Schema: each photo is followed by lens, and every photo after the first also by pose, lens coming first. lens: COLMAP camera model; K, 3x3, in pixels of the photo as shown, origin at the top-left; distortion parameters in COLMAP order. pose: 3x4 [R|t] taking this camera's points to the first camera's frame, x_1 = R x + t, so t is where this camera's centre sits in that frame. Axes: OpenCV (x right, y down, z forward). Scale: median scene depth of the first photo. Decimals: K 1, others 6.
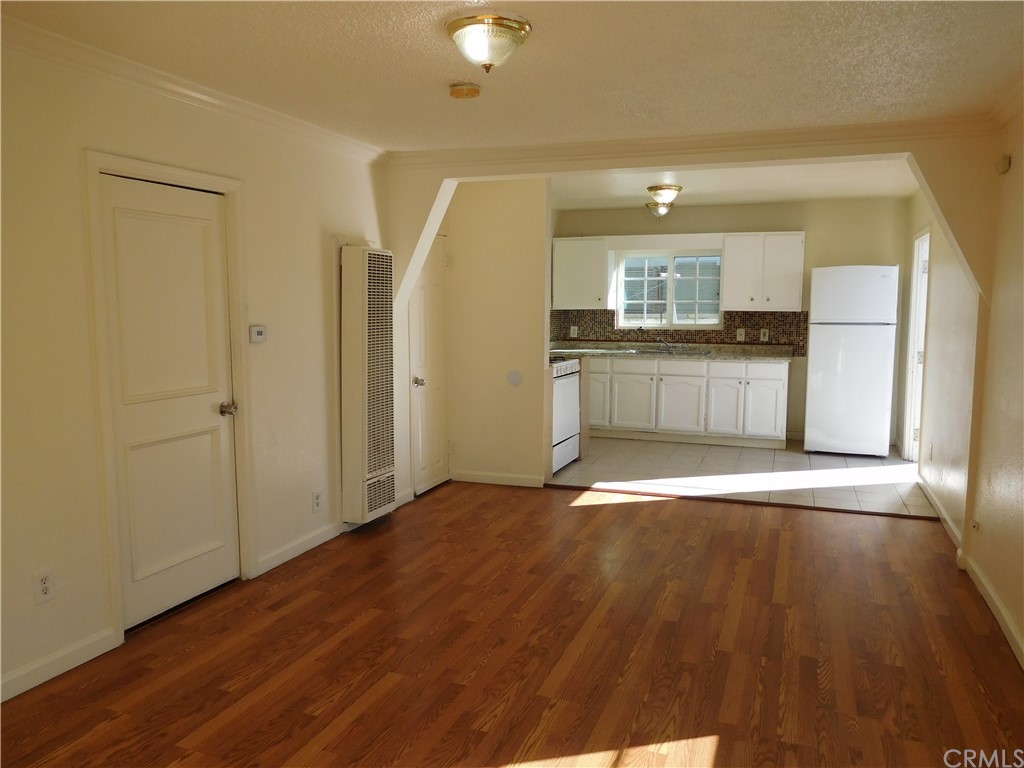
lens RADIAL K [[771.1, 0, 512.6], [0, 771.1, 386.7], [0, 0, 1]] dist [-0.009827, 0.007172]
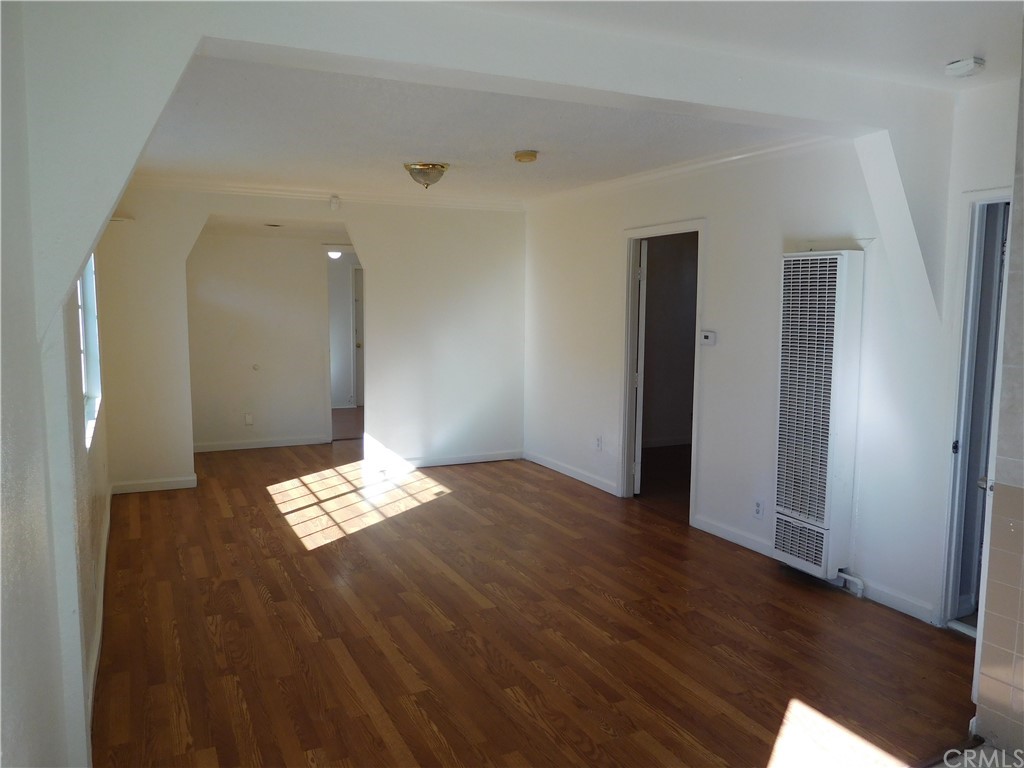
lens RADIAL K [[771.1, 0, 509.8], [0, 771.1, 383.7], [0, 0, 1]] dist [-0.009827, 0.007172]
pose [[-0.683470, 0.072898, -0.726329, 0.790785], [-0.087544, 0.979635, 0.180699, -0.190854], [0.724710, 0.187088, -0.663169, 1.590781]]
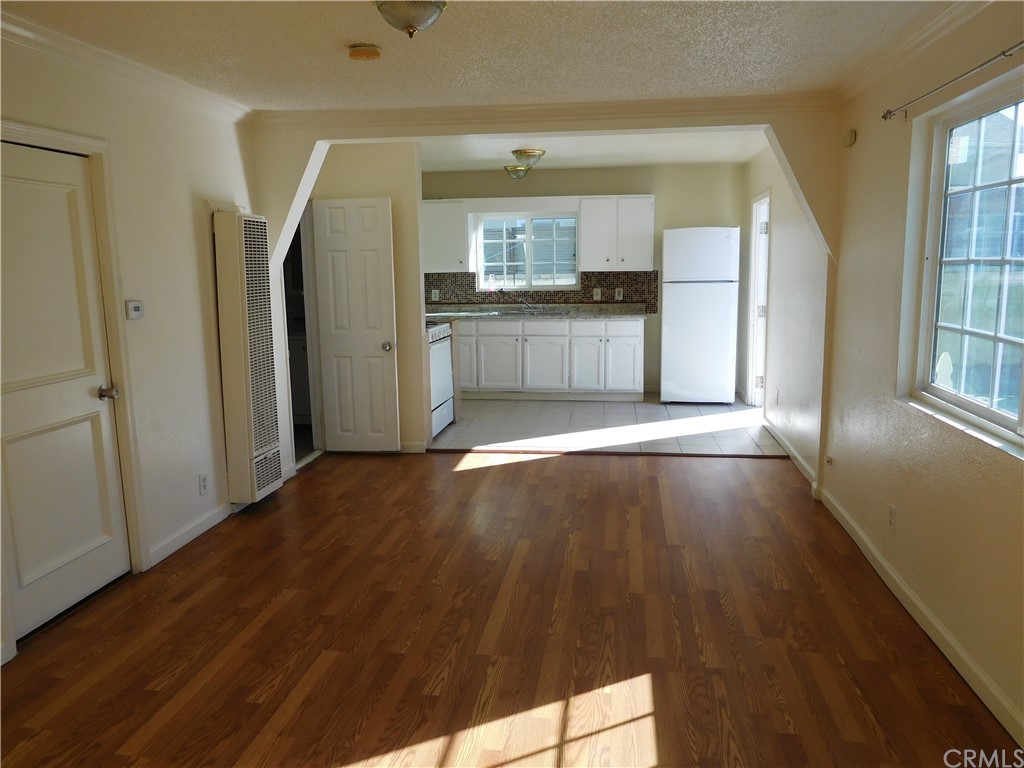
lens RADIAL K [[771.1, 0, 513.5], [0, 771.1, 385.7], [0, 0, 1]] dist [-0.009827, 0.007172]
pose [[0.975903, -0.050558, 0.212268, -0.086432], [0.039989, 0.997751, 0.053797, -0.008865], [-0.214510, -0.044012, 0.975730, -0.001448]]
